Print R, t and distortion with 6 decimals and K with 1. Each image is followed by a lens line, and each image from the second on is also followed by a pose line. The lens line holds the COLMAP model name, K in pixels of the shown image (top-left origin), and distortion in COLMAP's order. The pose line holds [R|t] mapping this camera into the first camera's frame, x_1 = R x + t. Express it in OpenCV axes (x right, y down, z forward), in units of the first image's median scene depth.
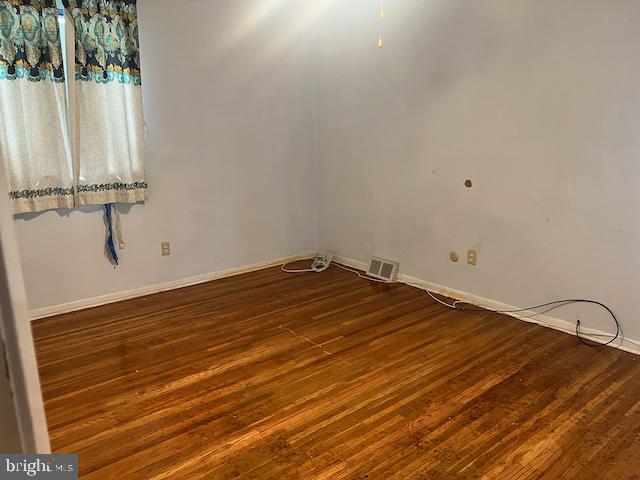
lens RADIAL K [[482.4, 0, 316.7], [0, 482.4, 241.9], [0, 0, 1]] dist [0.052146, -0.057620]
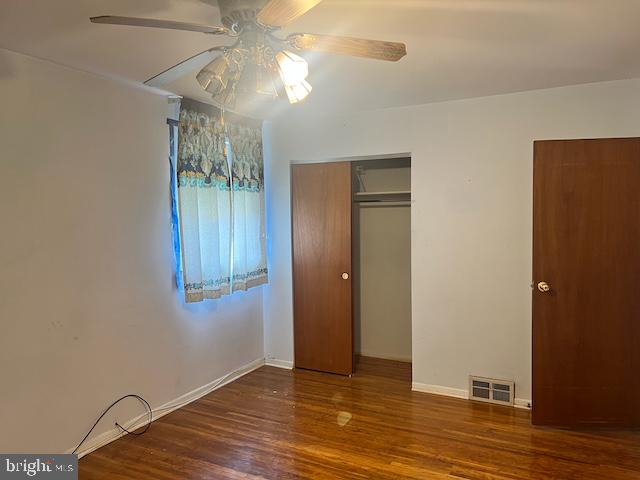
lens RADIAL K [[482.4, 0, 314.9], [0, 482.4, 237.8], [0, 0, 1]] dist [0.052146, -0.057620]
pose [[-0.402951, -0.015713, 0.915087, -0.517915], [0.226811, 0.966949, 0.116478, -0.220091], [-0.886672, 0.254487, -0.386069, 0.845022]]
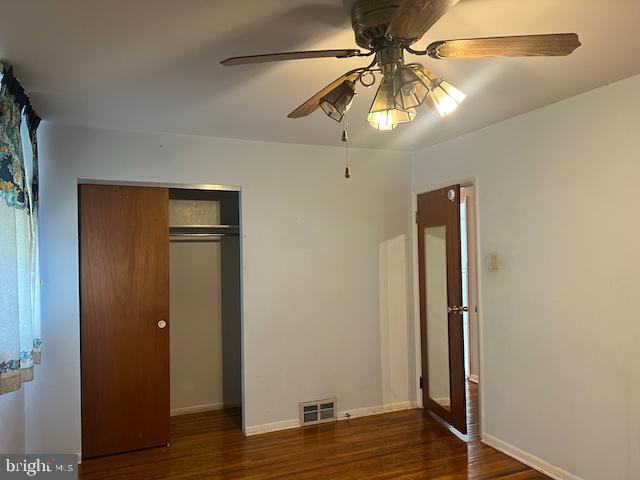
lens RADIAL K [[482.4, 0, 317.6], [0, 482.4, 242.6], [0, 0, 1]] dist [0.052146, -0.057620]
pose [[-0.961442, 0.041631, 0.271837, -0.017299], [0.098548, 0.974985, 0.199231, -0.307590], [-0.256742, 0.218339, -0.941494, 1.180914]]
